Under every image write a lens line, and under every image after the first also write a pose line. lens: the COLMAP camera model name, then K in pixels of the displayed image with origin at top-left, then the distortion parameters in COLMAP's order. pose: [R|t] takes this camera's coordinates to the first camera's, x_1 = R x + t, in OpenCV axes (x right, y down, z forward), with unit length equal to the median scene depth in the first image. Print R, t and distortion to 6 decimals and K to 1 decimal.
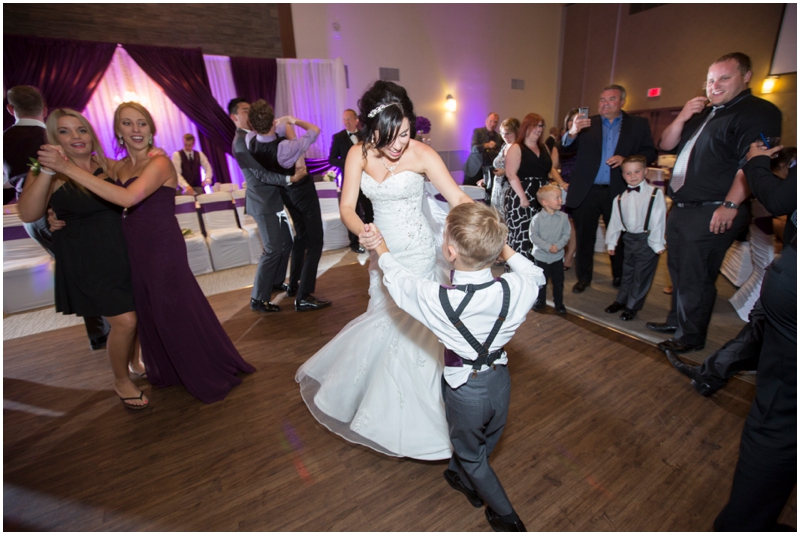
lens RADIAL K [[362.8, 0, 398.5], [0, 362.8, 263.1], [0, 0, 1]] dist [-0.048099, 0.014704]
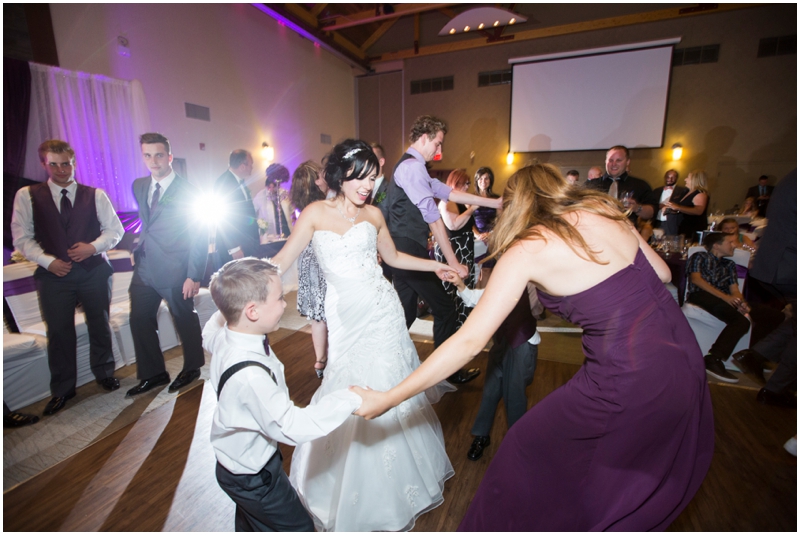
lens RADIAL K [[362.8, 0, 398.5], [0, 362.8, 263.1], [0, 0, 1]] dist [-0.048099, 0.014704]
pose [[0.813891, -0.078676, 0.575666, -0.177170], [0.153889, 0.984595, -0.083008, -0.046873], [-0.560268, 0.156148, 0.813460, 0.143354]]
